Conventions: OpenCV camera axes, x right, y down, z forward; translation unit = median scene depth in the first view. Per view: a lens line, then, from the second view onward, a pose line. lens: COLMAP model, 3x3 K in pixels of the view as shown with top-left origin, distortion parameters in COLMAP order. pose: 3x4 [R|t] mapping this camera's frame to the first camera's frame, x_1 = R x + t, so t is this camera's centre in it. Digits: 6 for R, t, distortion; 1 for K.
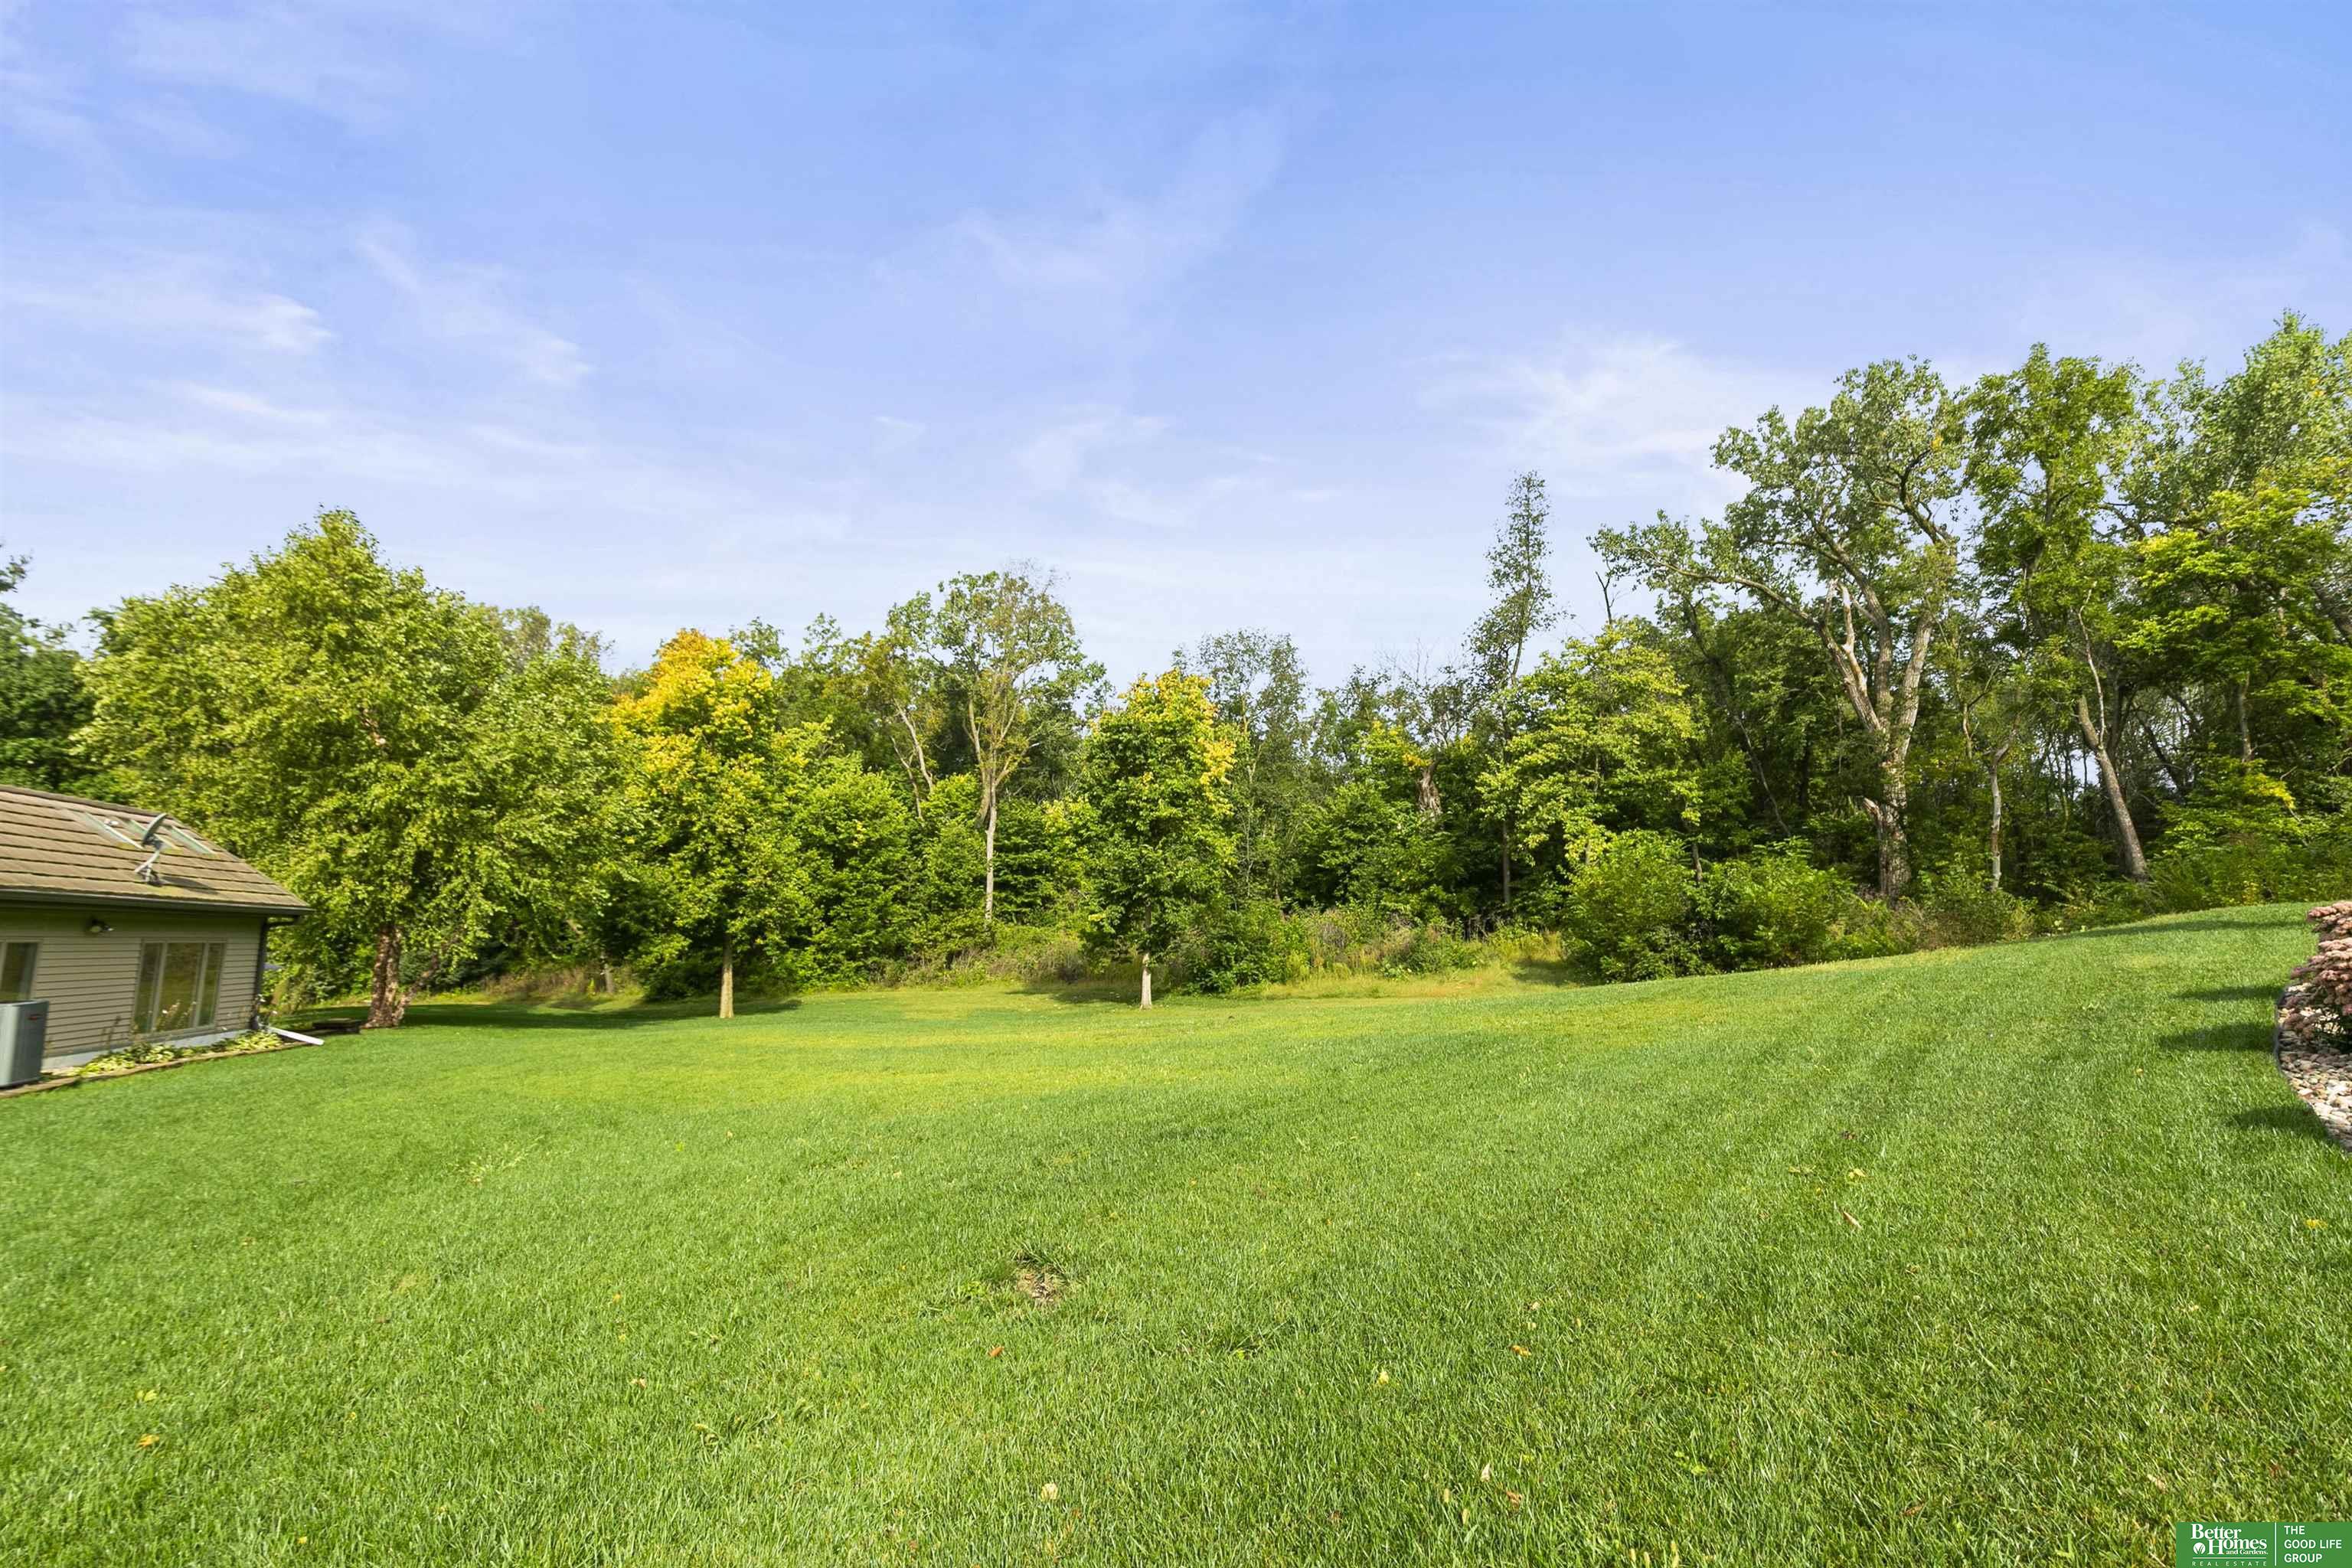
lens RADIAL K [[1141.5, 0, 1174.4], [0, 1141.5, 748.0], [0, 0, 1]] dist [-0.000693, 0.000231]
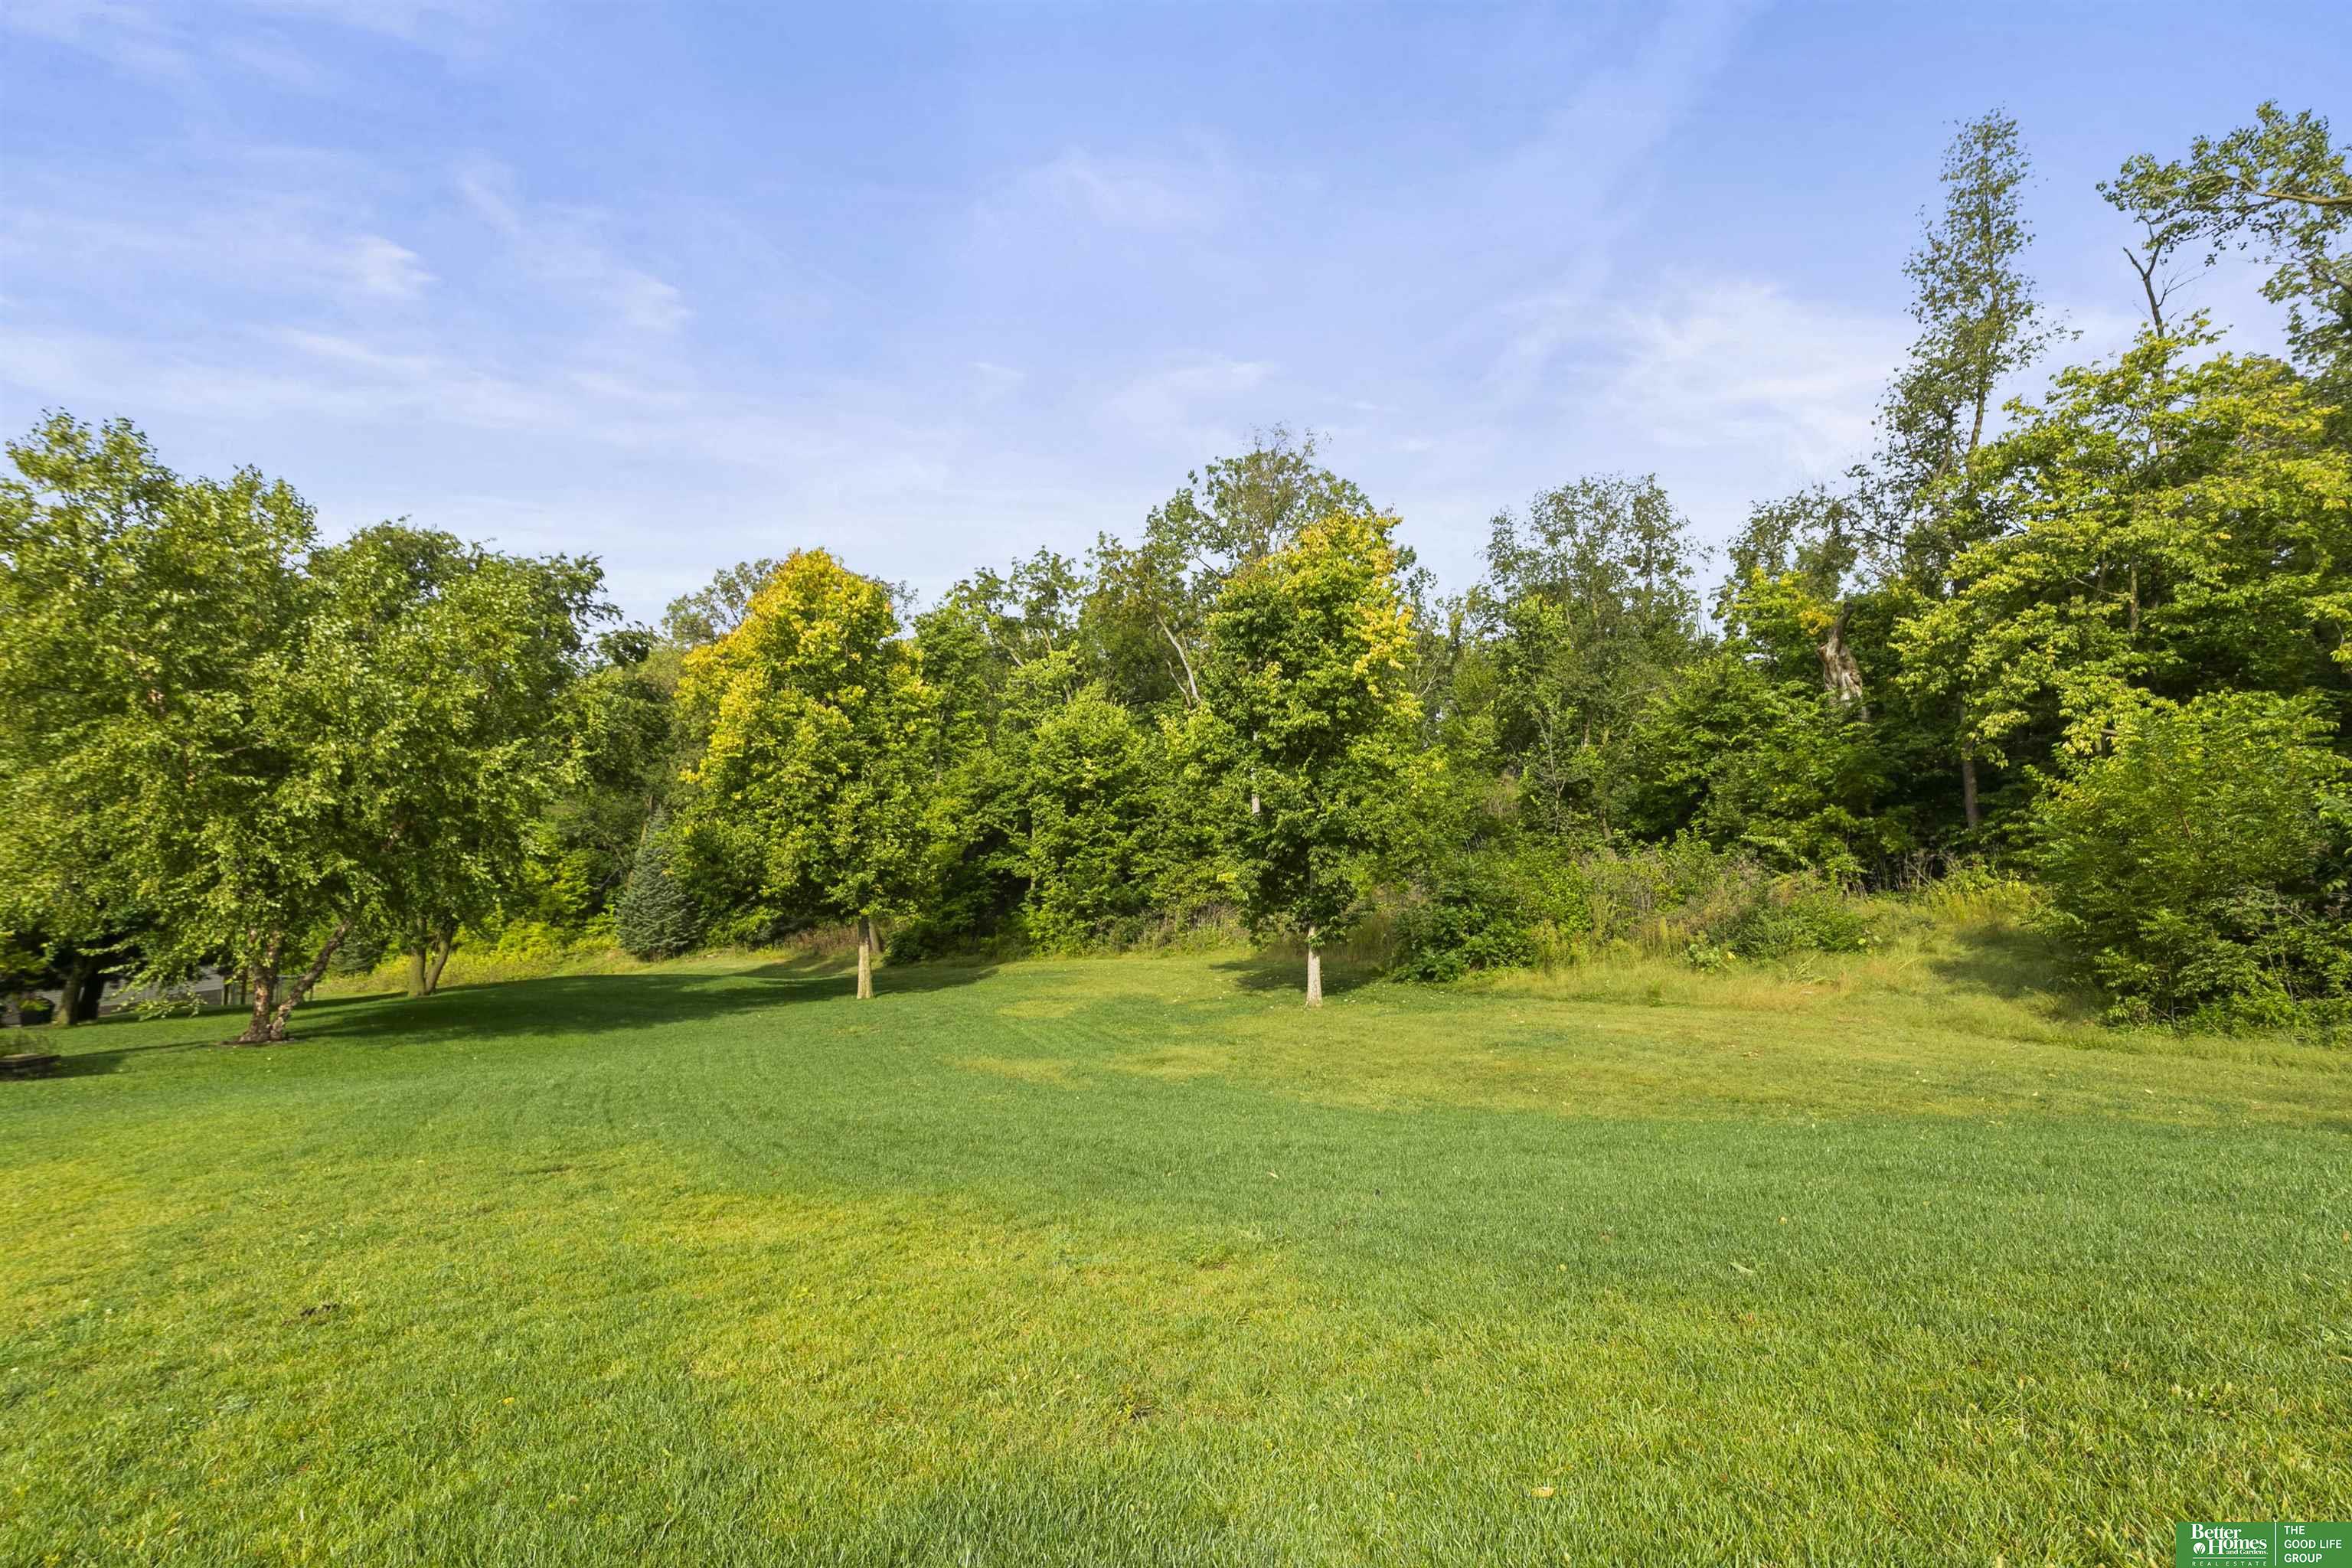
lens RADIAL K [[1141.5, 0, 1174.4], [0, 1141.5, 748.0], [0, 0, 1]] dist [-0.000693, 0.000231]
pose [[0.919152, -0.062257, -0.388953, 0.142753], [0.085964, 0.995334, 0.043828, 0.029173], [0.384409, -0.073720, 0.920215, 0.281218]]
